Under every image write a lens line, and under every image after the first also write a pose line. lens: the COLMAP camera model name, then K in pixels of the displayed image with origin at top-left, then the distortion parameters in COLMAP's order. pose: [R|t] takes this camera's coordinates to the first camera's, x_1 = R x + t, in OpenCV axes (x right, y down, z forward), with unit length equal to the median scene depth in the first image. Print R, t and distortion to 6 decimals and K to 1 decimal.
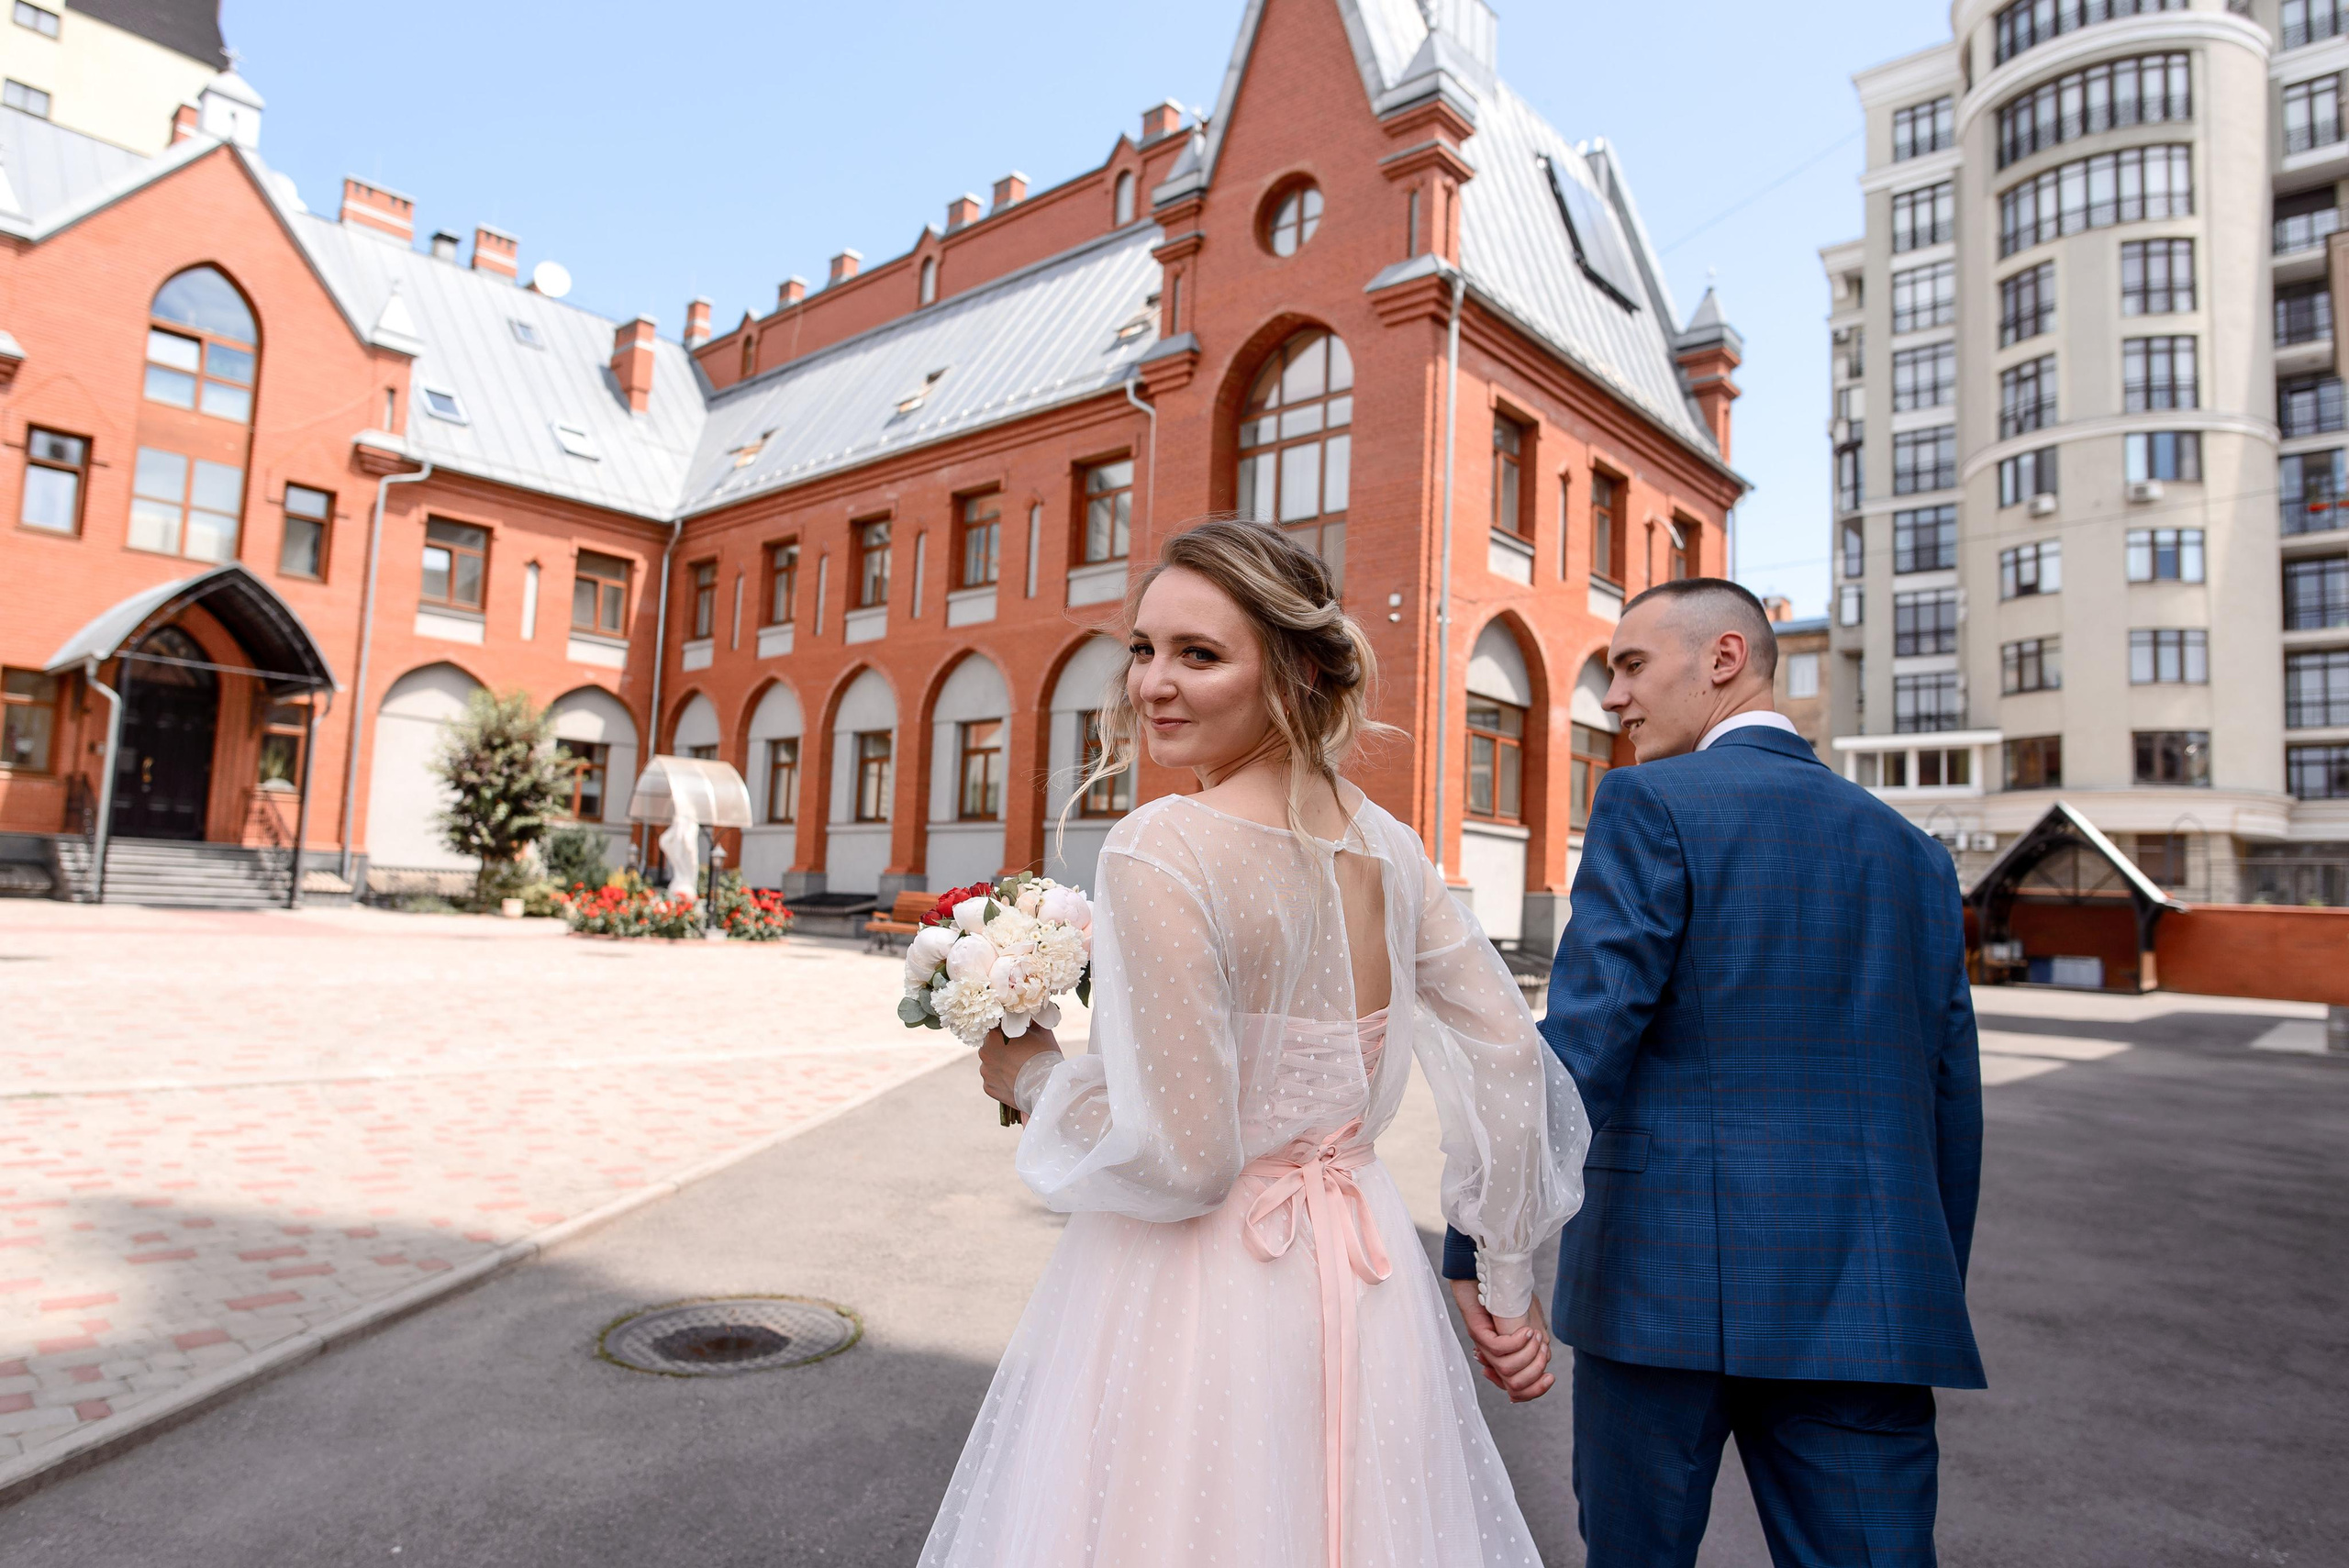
lens RADIAL K [[1393.1, 0, 1179.2], [0, 1393.1, 805.0], [0, 0, 1]] dist [-0.007775, -0.000225]
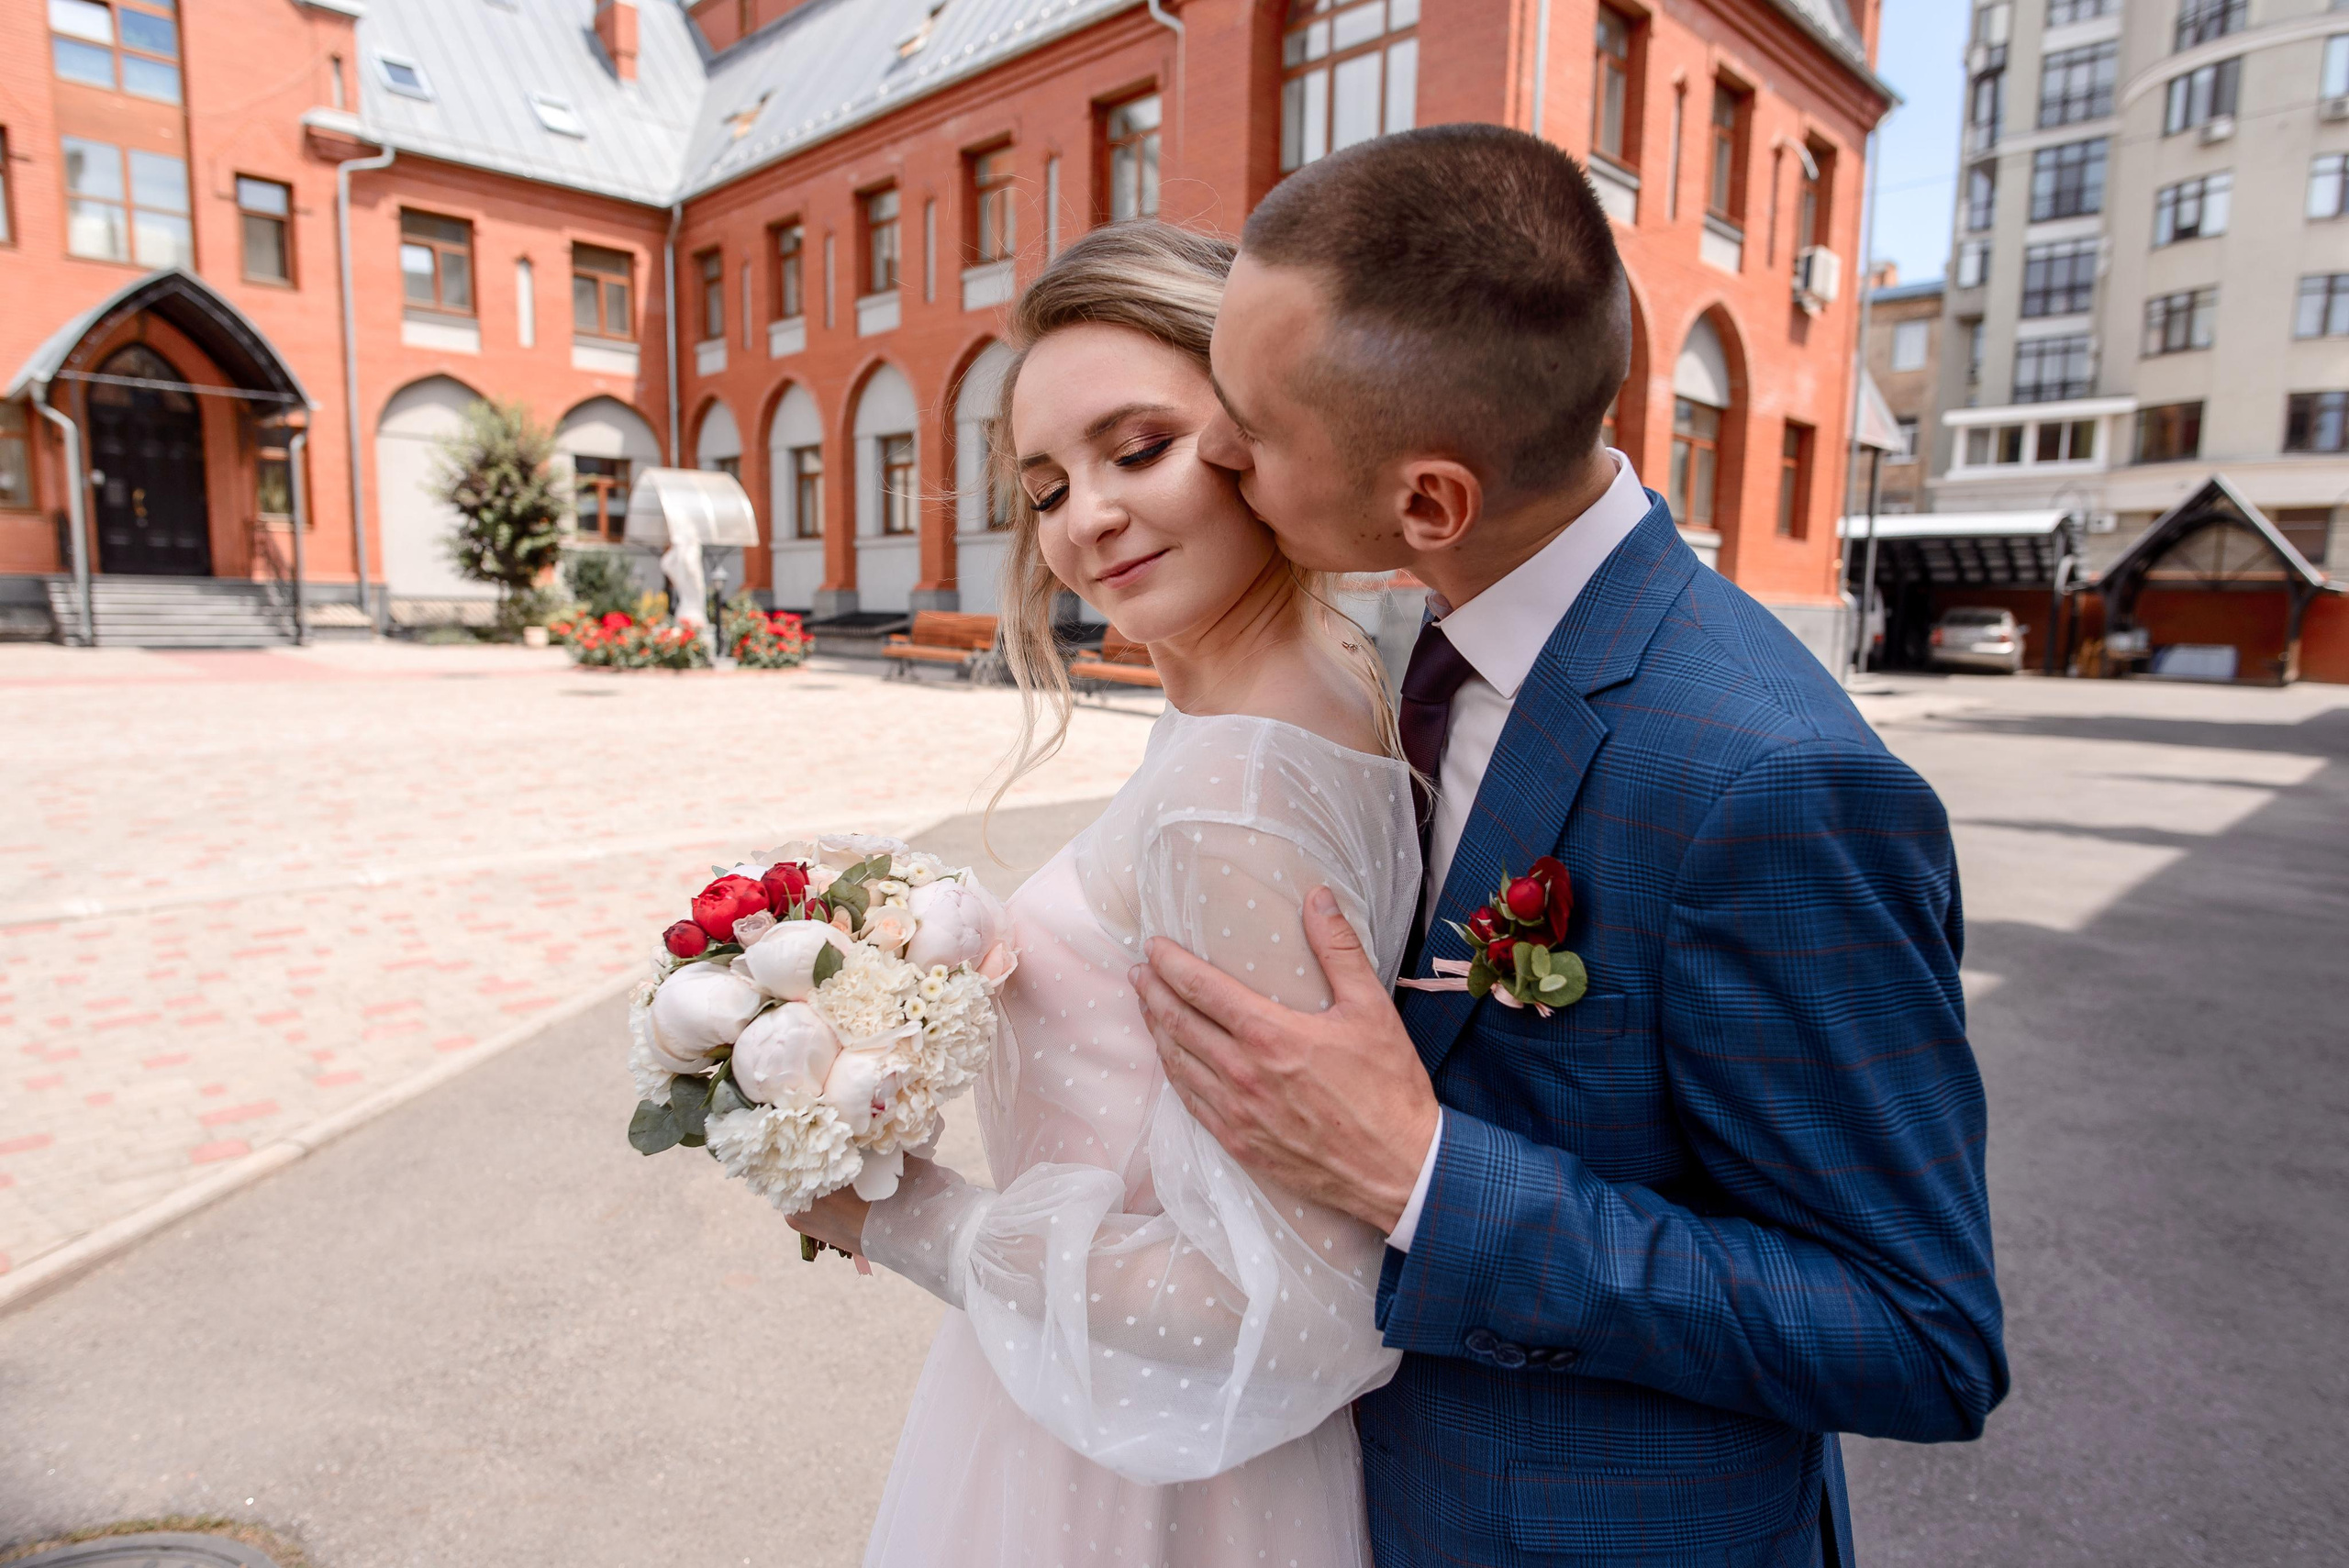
lens RADIAL K [[1346.4, 0, 1174.4], [0, 1346.4, 792.9], [0, 0, 1]] dist [-0.015628, 0.004600]
pose [[0.997928, -0.016616, -0.062151, 0.015727], [0.029207, 0.977785, 0.207565, -0.000038], [0.057322, -0.208950, 0.976245, 0.093998]]
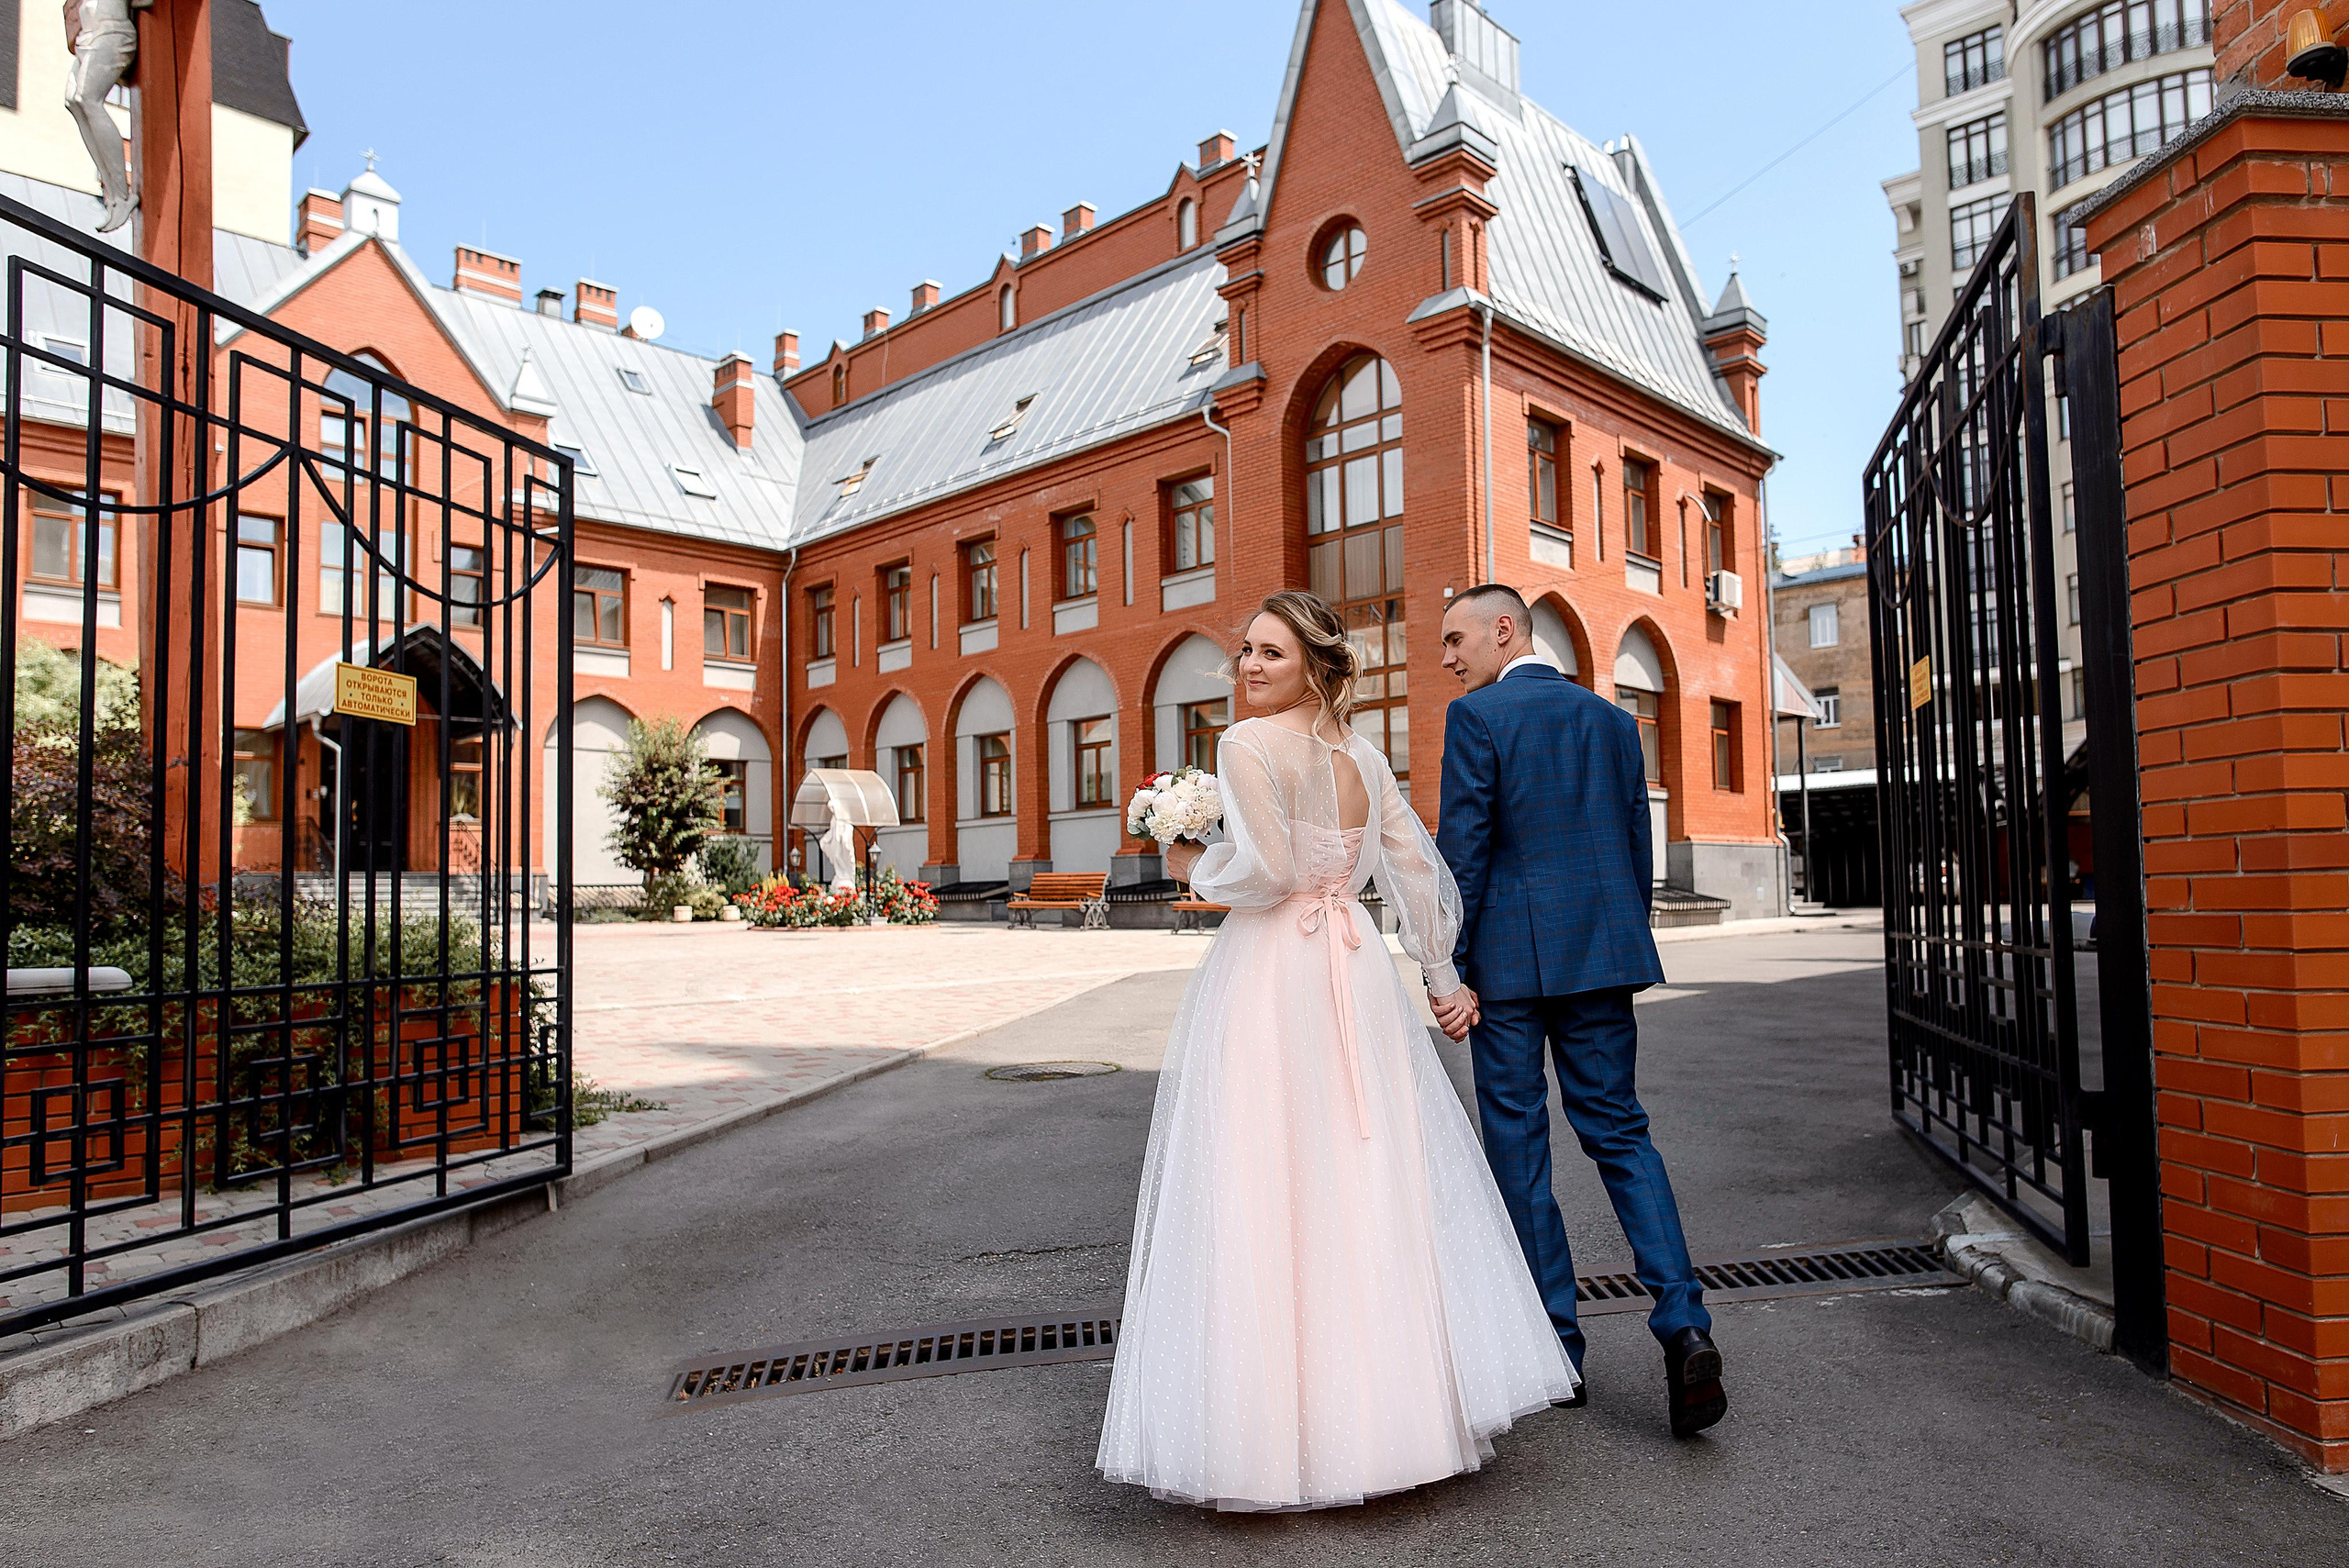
lens RADIAL K [[1434.5, 0, 1257.9], [0, 1434.5, 844.7], [0, 0, 1]] dist [-0.004048, 0.000291]
pose [[0.997845, -0.064037, -0.014325, 0.000393], [0.064569, 0.997097, 0.040349, 0.002238], [0.011699, -0.041187, 0.999083, -0.133514]]
